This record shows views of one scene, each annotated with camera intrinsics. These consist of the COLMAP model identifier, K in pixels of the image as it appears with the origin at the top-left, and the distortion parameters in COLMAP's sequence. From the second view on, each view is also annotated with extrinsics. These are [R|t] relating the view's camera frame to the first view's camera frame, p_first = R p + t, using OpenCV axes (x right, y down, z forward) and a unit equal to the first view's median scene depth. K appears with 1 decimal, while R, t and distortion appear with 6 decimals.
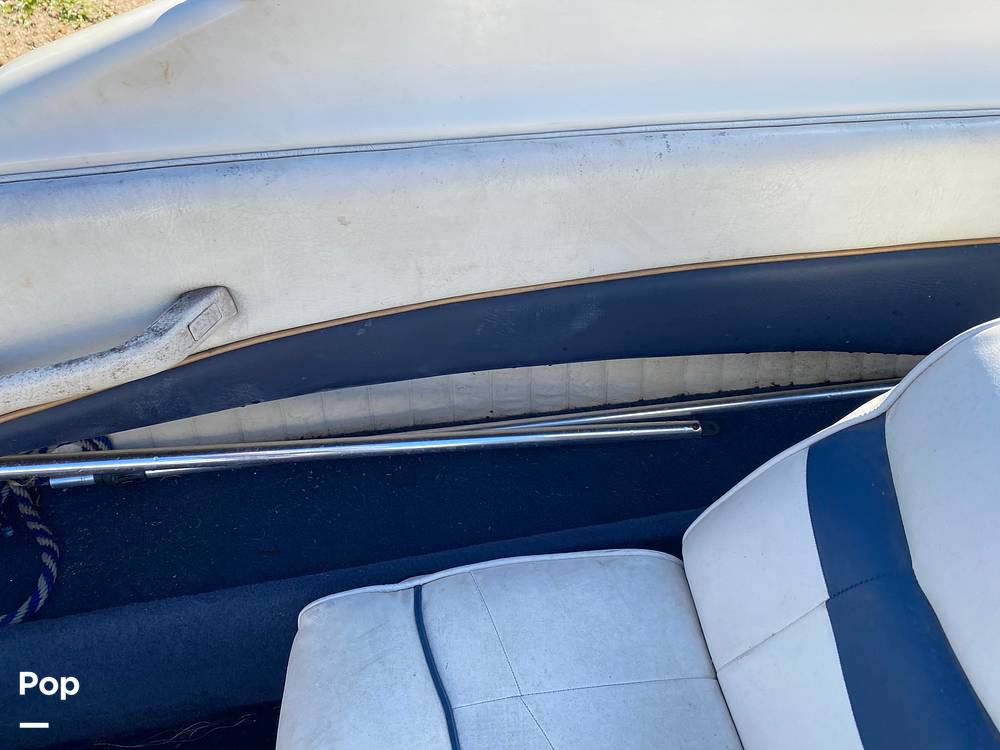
lens RADIAL K [[750.1, 0, 494.8], [0, 750.1, 347.5], [0, 0, 1]] dist [0.010490, -0.003440]
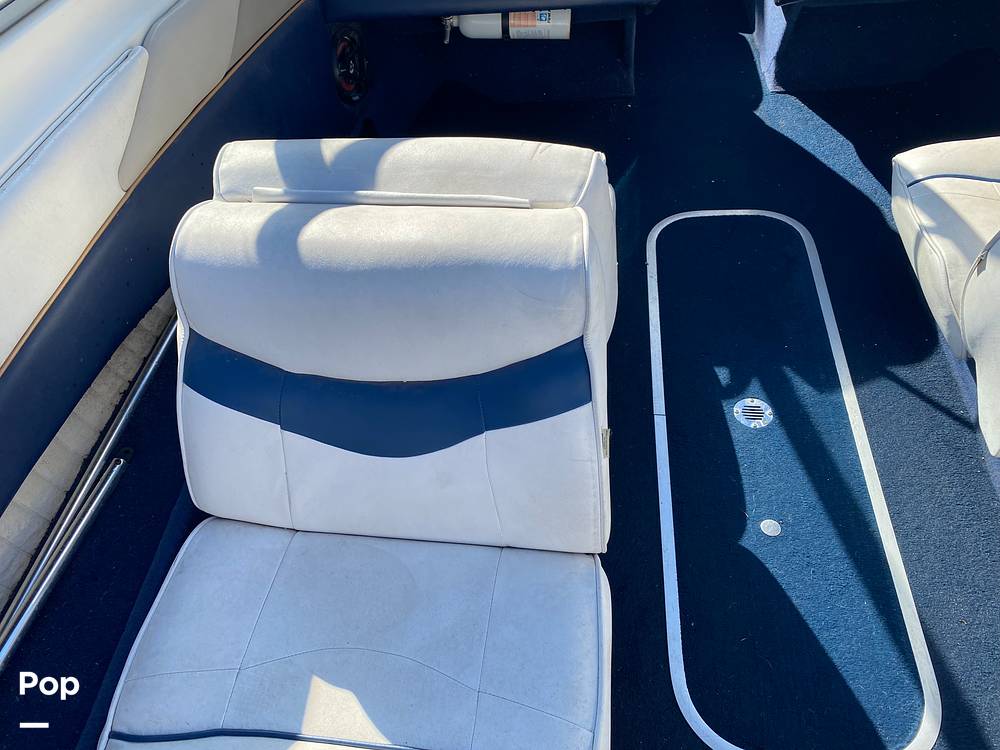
lens RADIAL K [[750.1, 0, 494.8], [0, 750.1, 347.5], [0, 0, 1]] dist [0.010490, -0.003440]
pose [[0.270055, -0.745523, 0.609315, -0.164002], [0.733018, 0.569512, 0.371941, -0.001873], [-0.624303, 0.346195, 0.700282, -0.261685]]
